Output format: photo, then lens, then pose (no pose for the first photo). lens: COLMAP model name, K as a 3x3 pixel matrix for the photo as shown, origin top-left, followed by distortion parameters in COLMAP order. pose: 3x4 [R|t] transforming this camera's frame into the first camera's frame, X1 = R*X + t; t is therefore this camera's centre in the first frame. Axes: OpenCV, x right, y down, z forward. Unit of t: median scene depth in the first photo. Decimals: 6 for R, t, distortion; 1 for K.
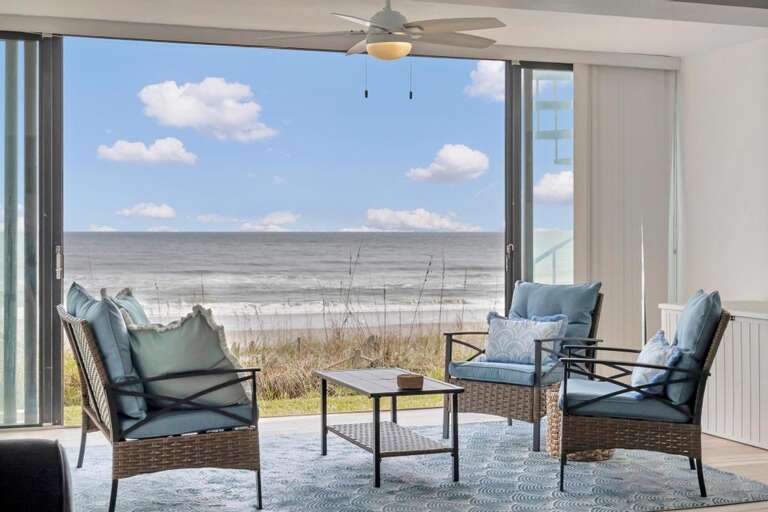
lens RADIAL K [[1262.0, 0, 384.0], [0, 1262.0, 256.0], [0, 0, 1]] dist [-0.019232, -0.108608]
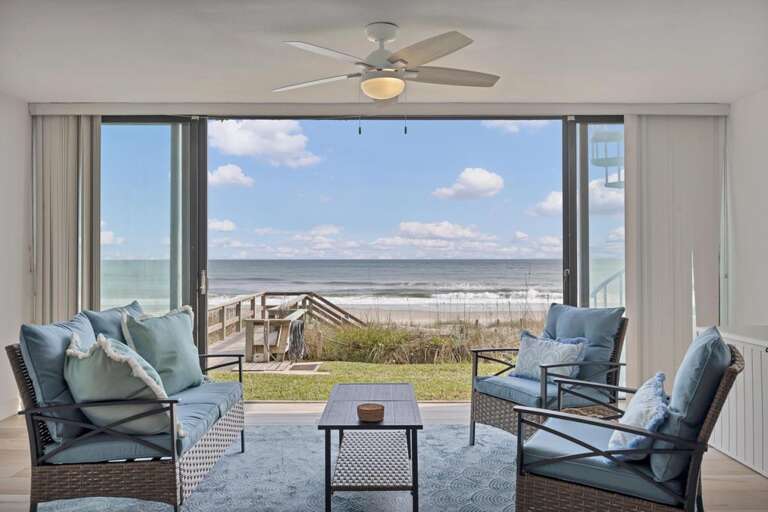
lens RADIAL K [[599.3, 0, 384.0], [0, 599.3, 256.0], [0, 0, 1]] dist [-0.000660, 0.000646]
pose [[0.934856, -0.004053, -0.355003, 0.195549], [-0.004759, 0.999702, -0.023945, -0.010528], [0.354994, 0.024075, 0.934558, 0.565343]]
